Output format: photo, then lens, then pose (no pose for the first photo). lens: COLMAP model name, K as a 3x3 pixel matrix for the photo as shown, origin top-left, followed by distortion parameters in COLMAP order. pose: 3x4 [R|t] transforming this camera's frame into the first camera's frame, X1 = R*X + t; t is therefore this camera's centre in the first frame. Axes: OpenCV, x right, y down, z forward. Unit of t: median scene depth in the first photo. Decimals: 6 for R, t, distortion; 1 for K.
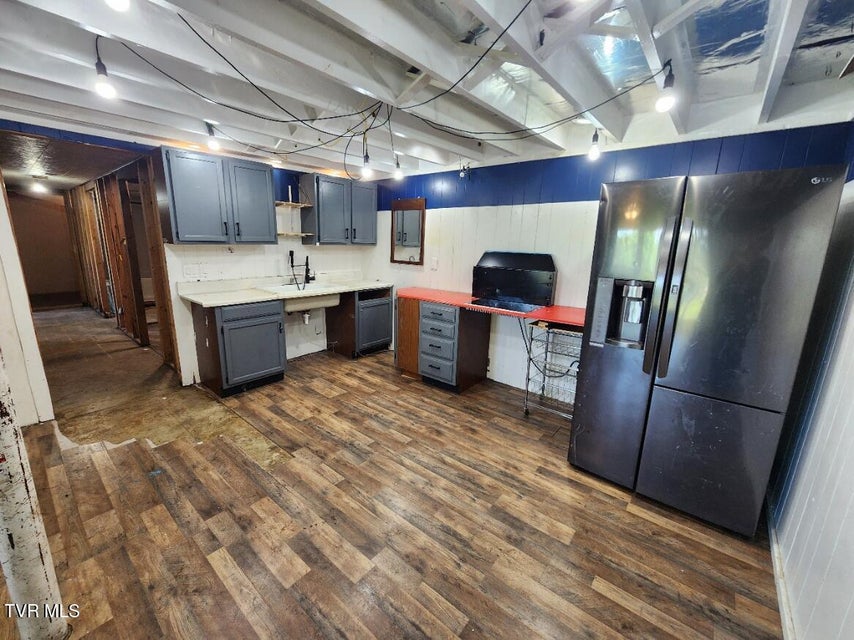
lens RADIAL K [[351.5, 0, 420.0], [0, 351.5, 320.1], [0, 0, 1]] dist [0.002379, 0.000237]
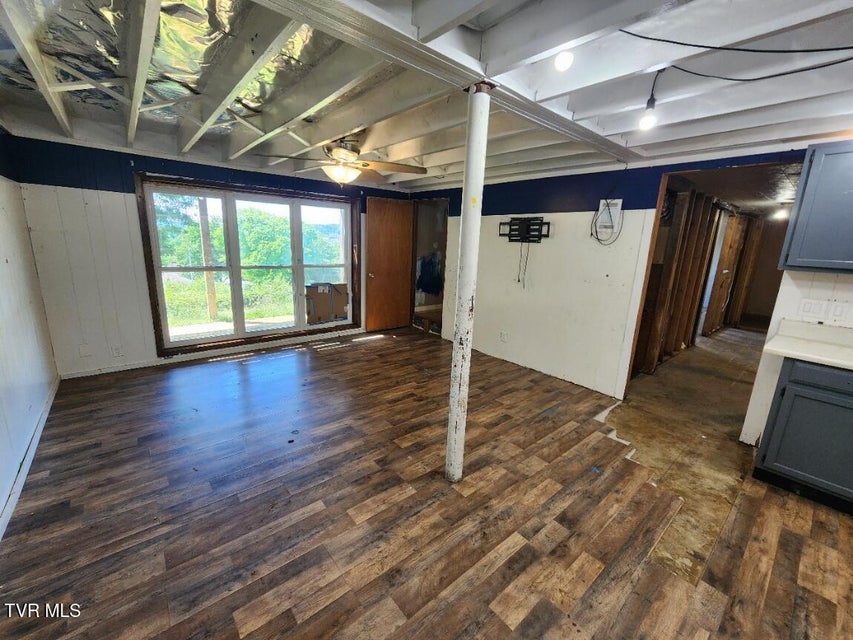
lens RADIAL K [[351.1, 0, 417.4], [0, 351.1, 321.1], [0, 0, 1]] dist [-0.000101, 0.001093]
pose [[-0.171780, 0.190323, -0.966576, 0.304902], [-0.261024, 0.937299, 0.230948, -0.104213], [0.949925, 0.291971, -0.111330, 0.468216]]
